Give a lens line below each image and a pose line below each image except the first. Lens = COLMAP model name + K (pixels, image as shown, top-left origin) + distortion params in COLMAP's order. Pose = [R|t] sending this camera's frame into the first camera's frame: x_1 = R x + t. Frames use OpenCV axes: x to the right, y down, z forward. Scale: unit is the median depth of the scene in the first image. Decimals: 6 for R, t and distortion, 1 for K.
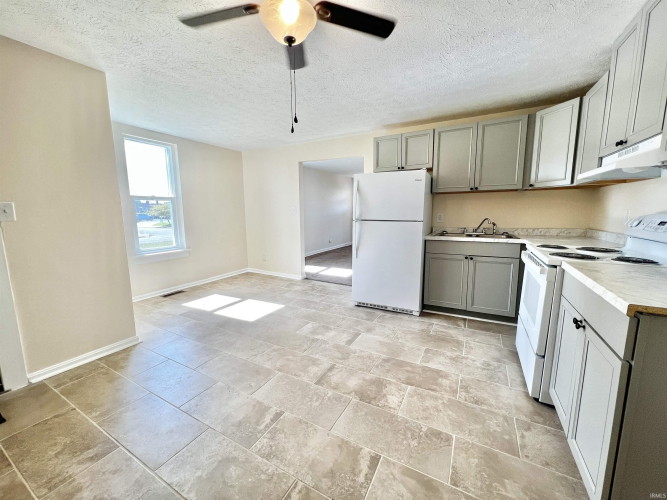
lens RADIAL K [[267.9, 0, 328.6], [0, 267.9, 249.8], [0, 0, 1]] dist [-0.001867, 0.000260]
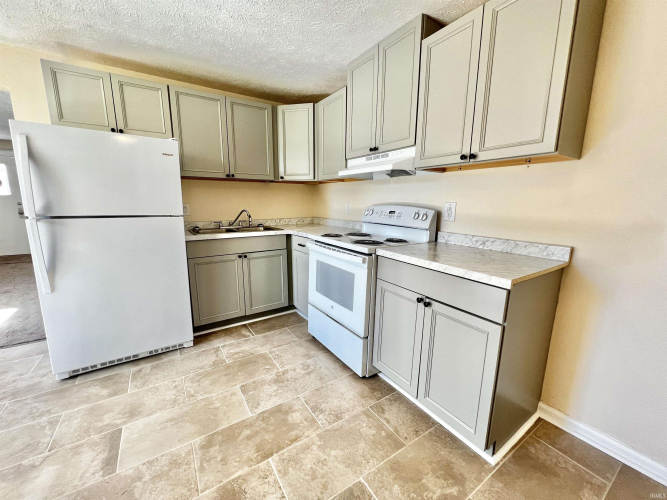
lens RADIAL K [[267.9, 0, 332.4], [0, 267.9, 249.5], [0, 0, 1]] dist [-0.001867, 0.000260]
pose [[0.464237, -0.142518, 0.874170, -0.104356], [0.114046, 0.988372, 0.100571, -0.050185], [-0.878338, 0.053007, 0.475093, 0.367321]]
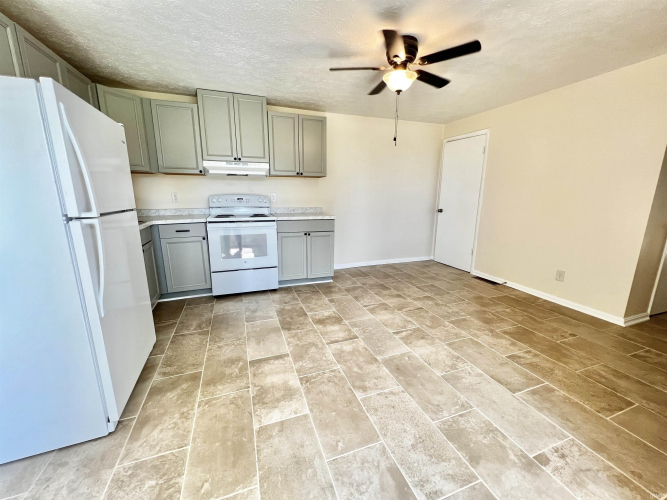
lens RADIAL K [[267.9, 0, 335.9], [0, 267.9, 248.9], [0, 0, 1]] dist [-0.001867, 0.000260]
pose [[-0.766545, -0.127011, 0.629506, -0.502195], [0.094164, 0.947422, 0.305817, -0.189887], [-0.635250, 0.293699, -0.714281, 1.333699]]
